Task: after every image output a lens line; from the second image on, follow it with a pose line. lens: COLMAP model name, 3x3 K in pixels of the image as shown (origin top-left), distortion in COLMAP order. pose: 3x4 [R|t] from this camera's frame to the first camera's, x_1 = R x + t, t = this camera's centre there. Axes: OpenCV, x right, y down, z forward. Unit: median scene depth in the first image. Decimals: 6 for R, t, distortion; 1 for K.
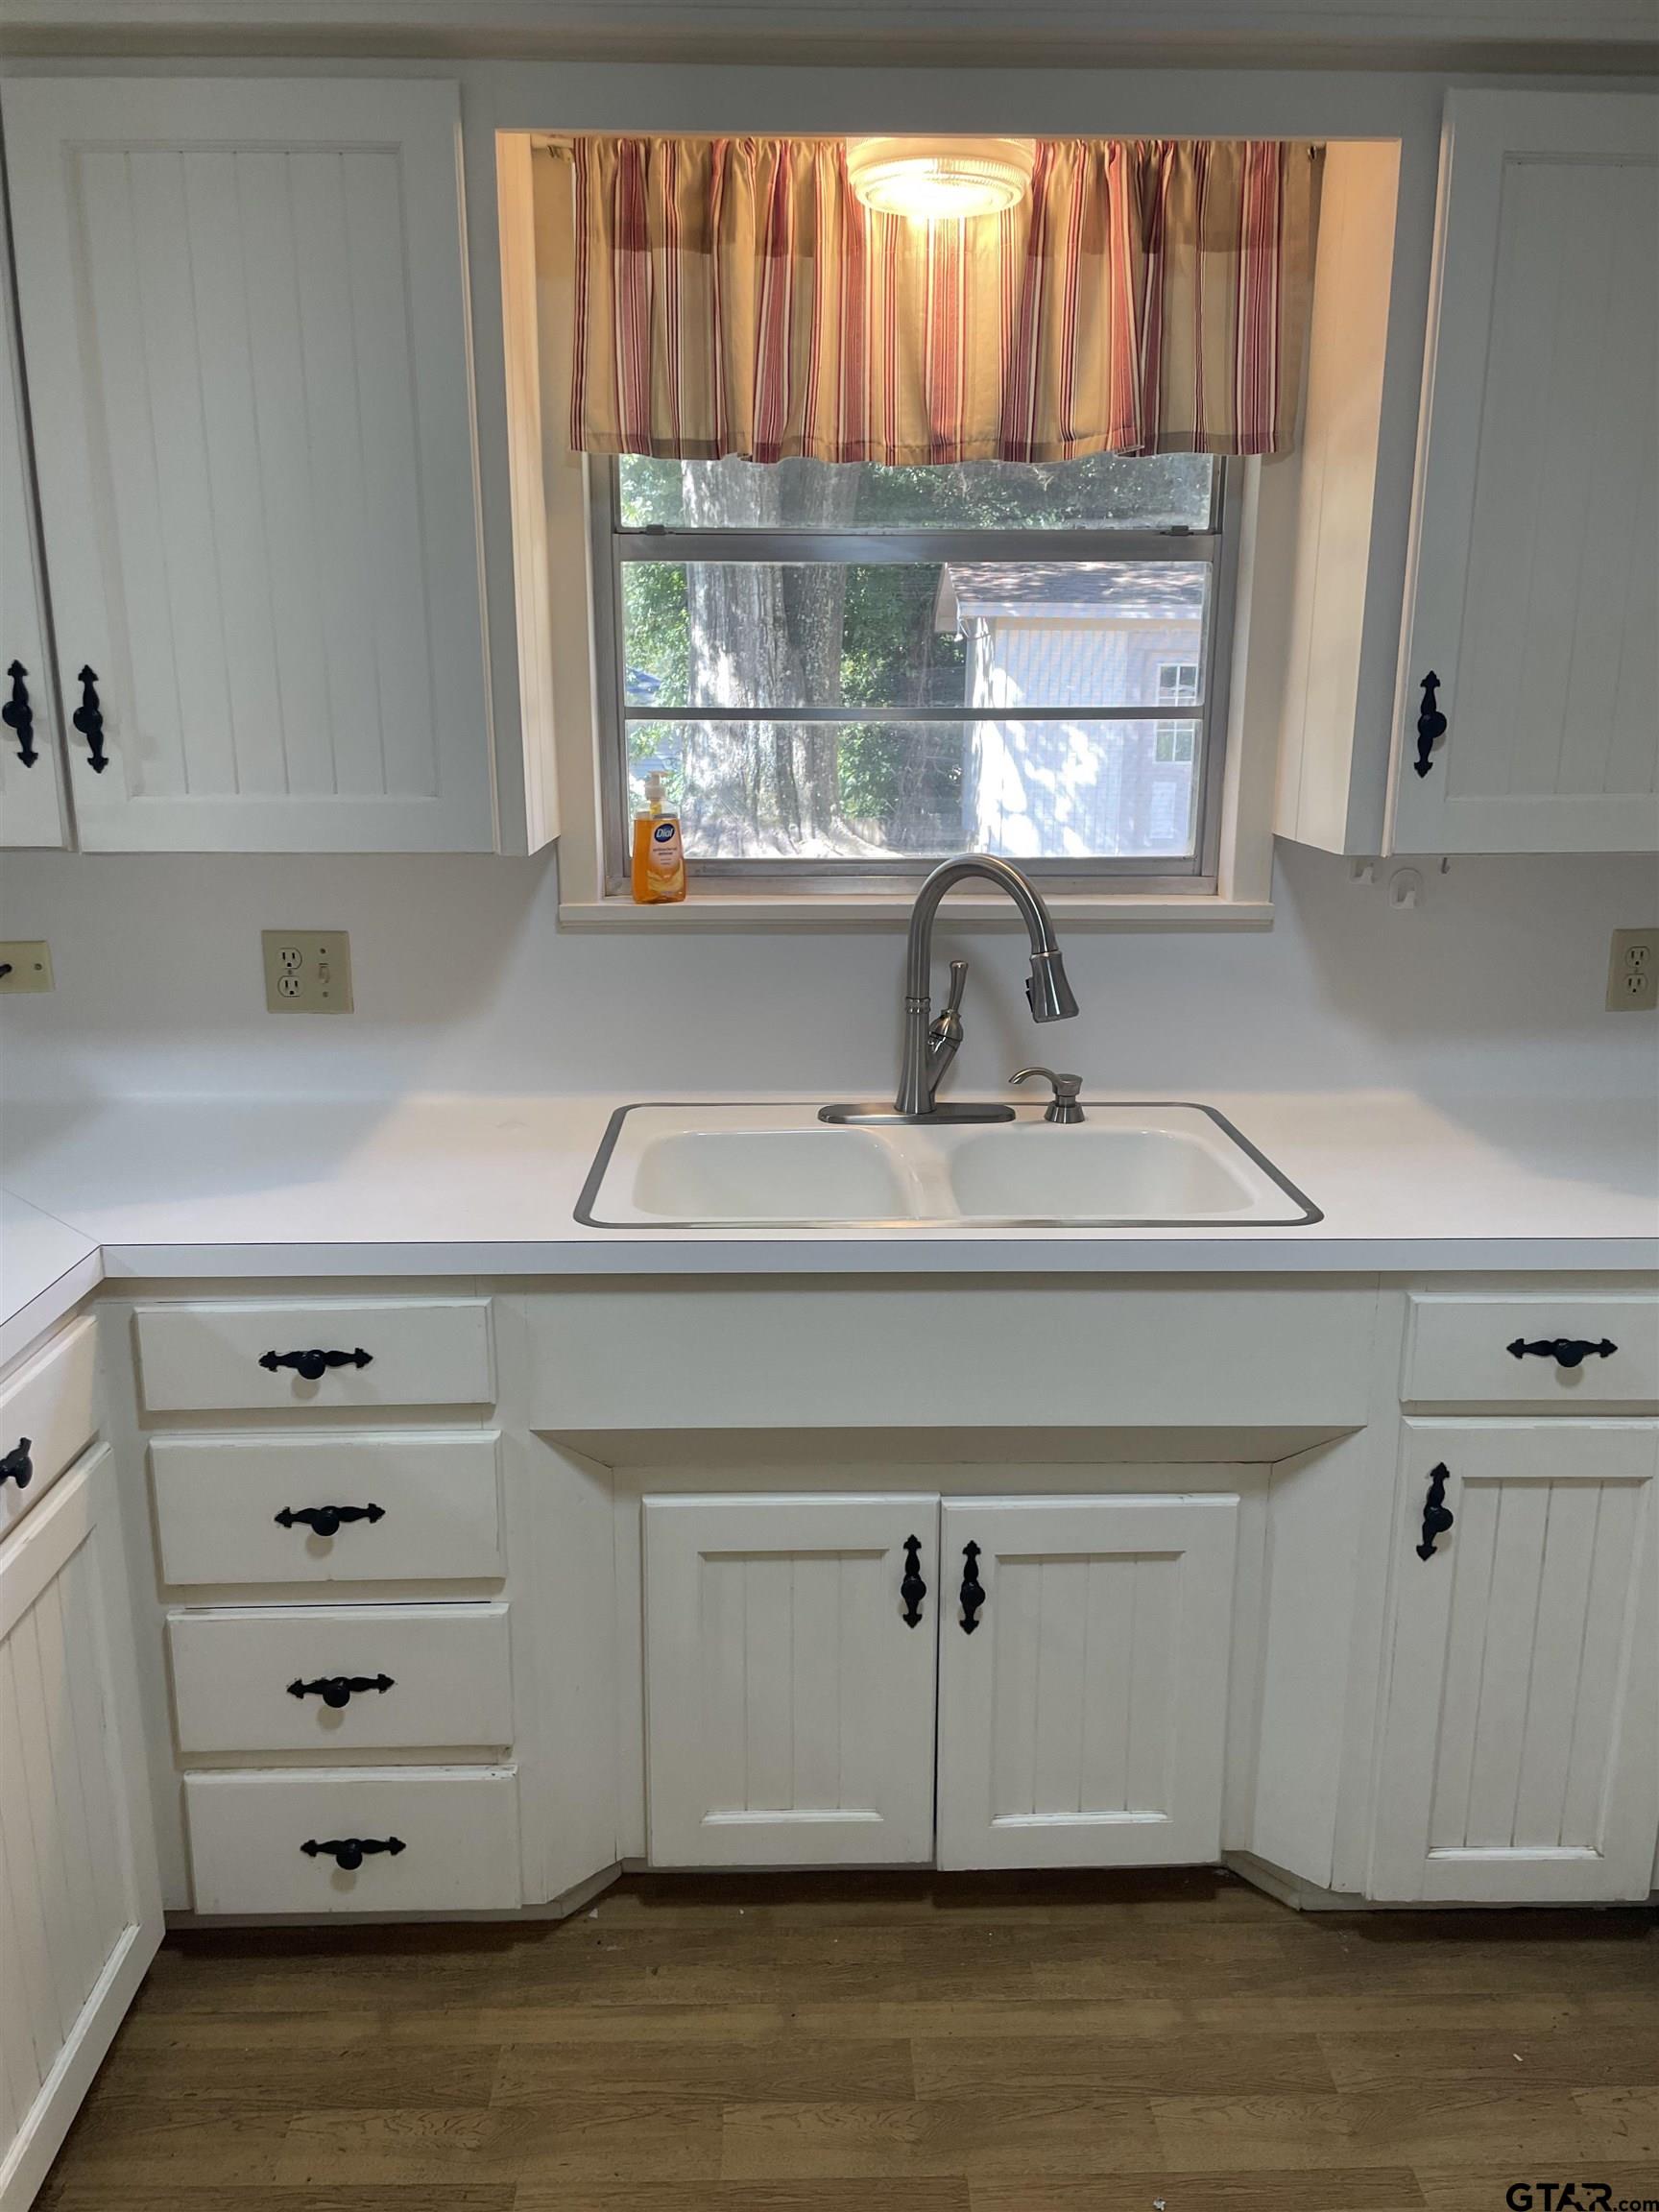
lens RADIAL K [[1655.6, 0, 831.5], [0, 1655.6, 1111.3], [0, 0, 1]] dist [0.038019, -0.066556]
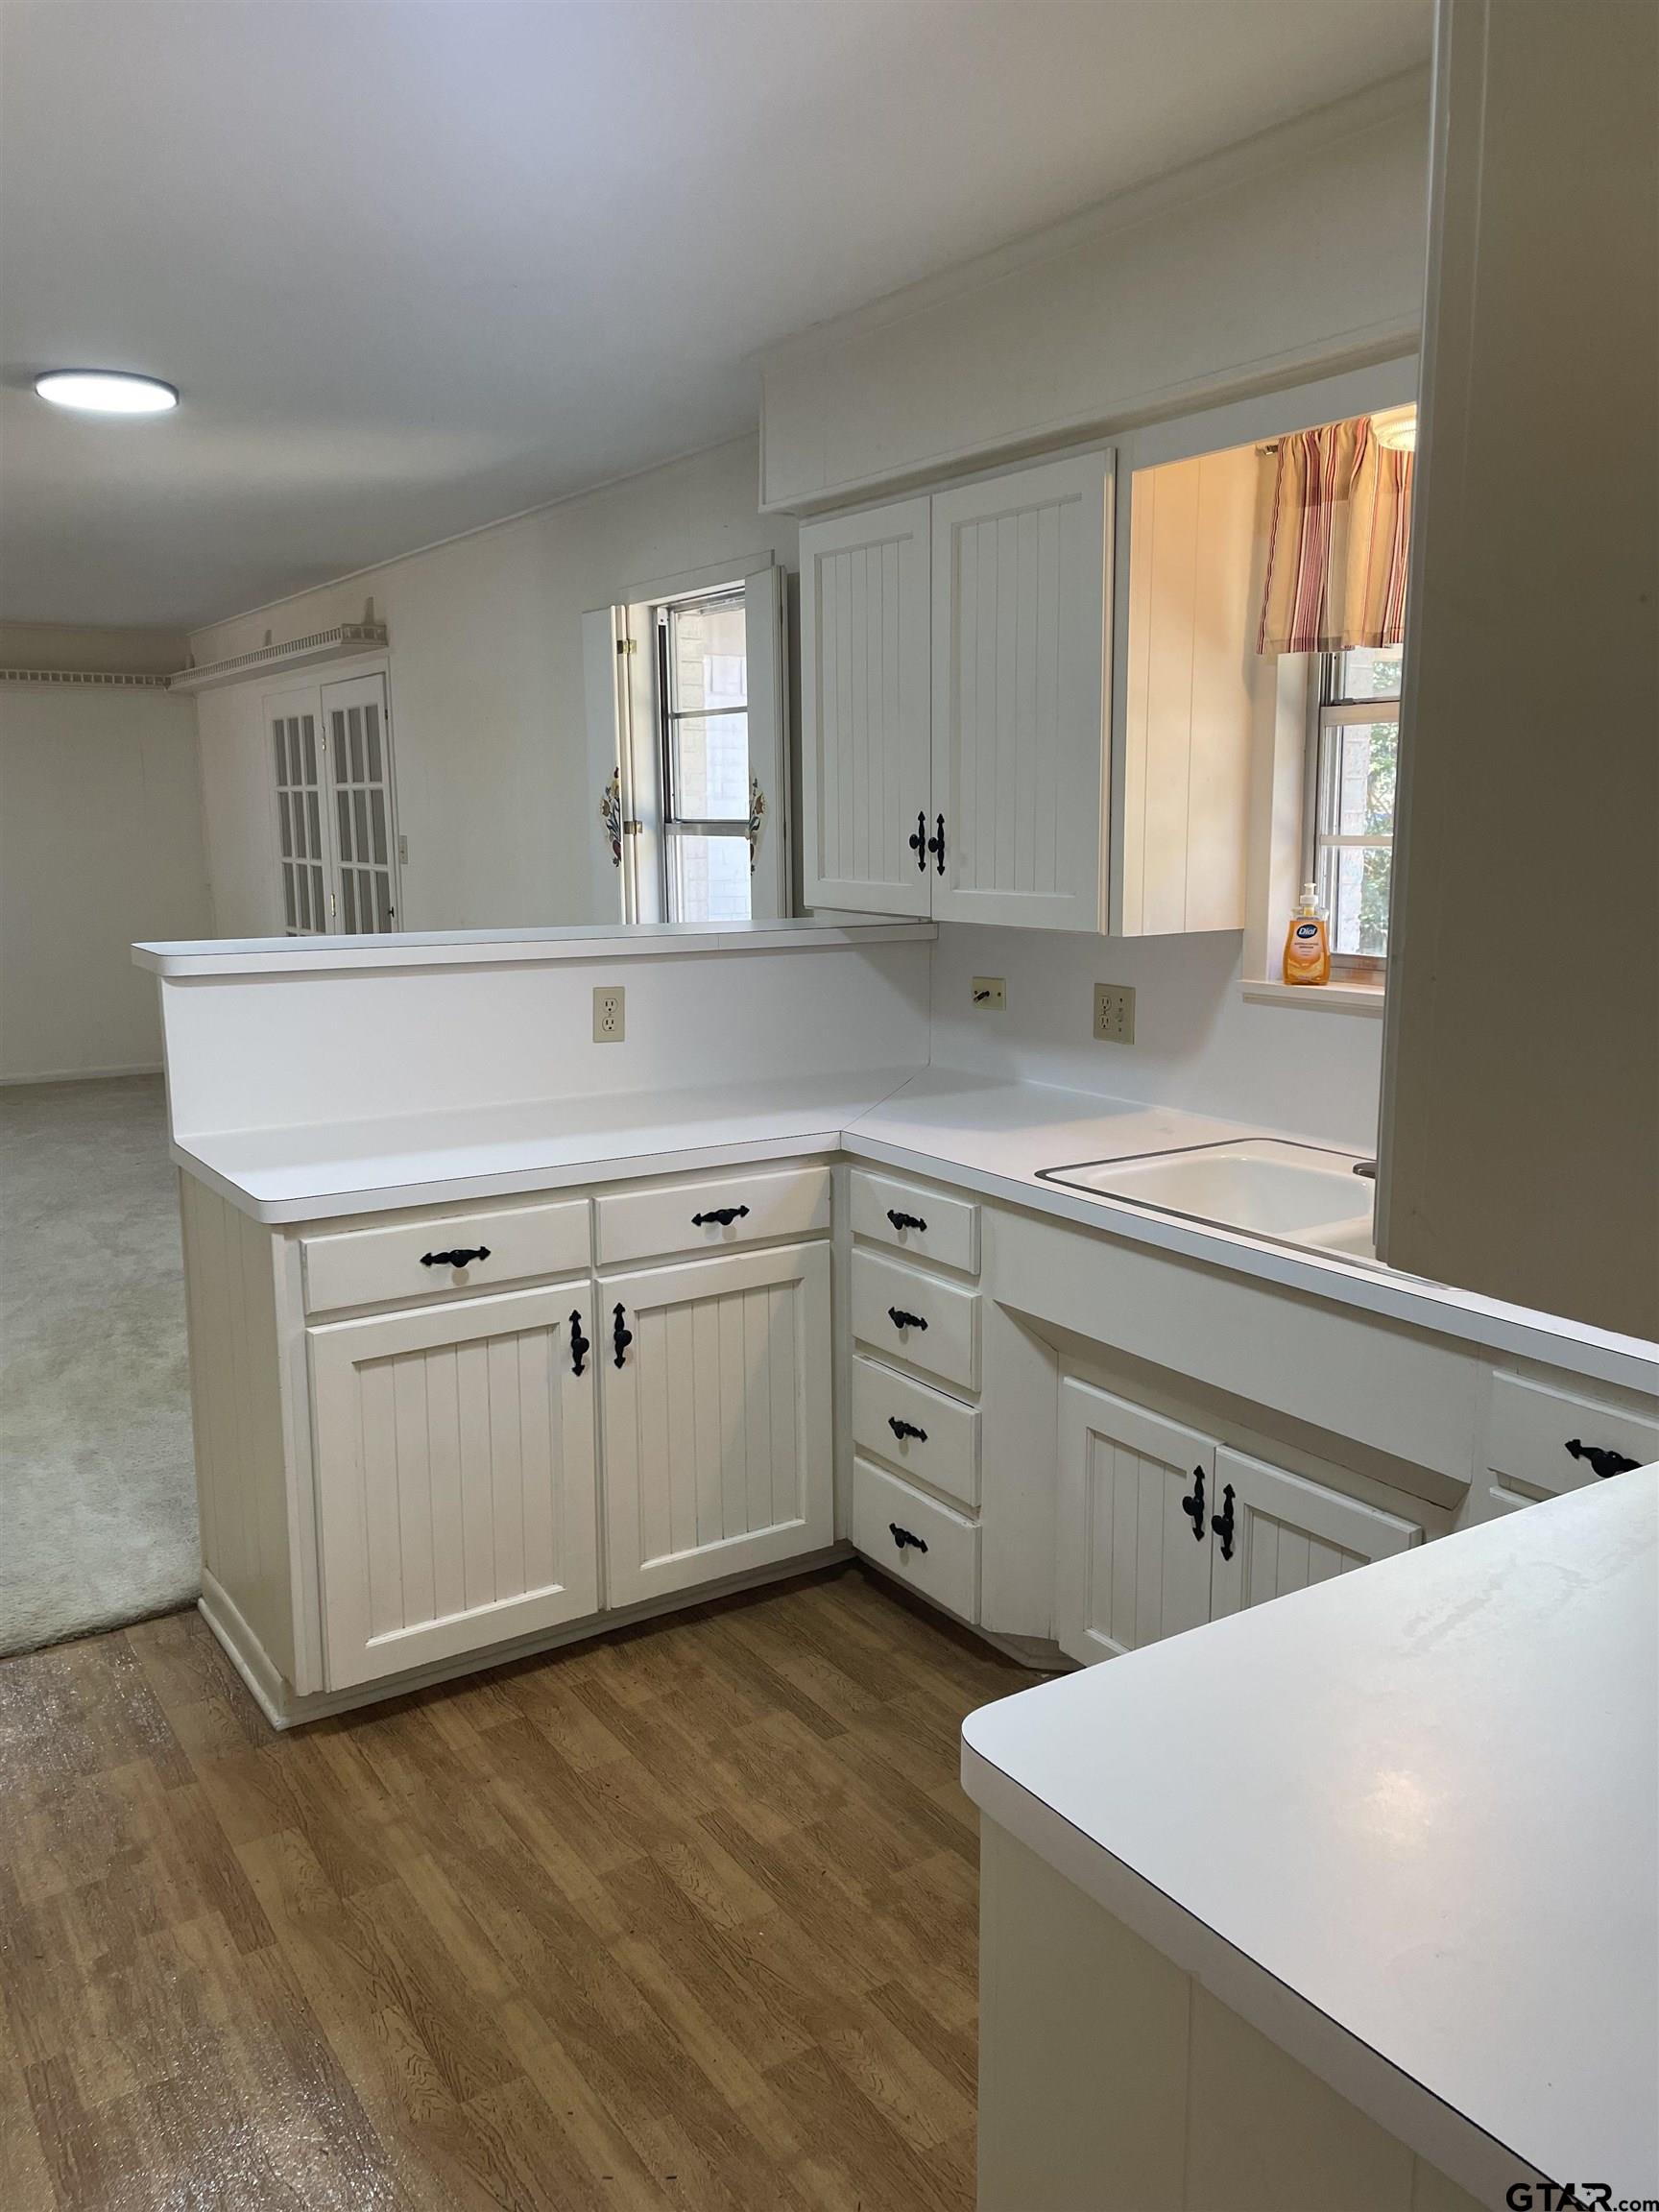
lens RADIAL K [[1655.6, 0, 828.0], [0, 1655.6, 1104.1], [0, 0, 1]] dist [0.038019, -0.066556]
pose [[0.511898, 0.139472, -0.847648, 1.001492], [-0.199467, 0.979062, 0.040636, -0.017419], [0.835568, 0.148276, 0.529000, 0.027184]]
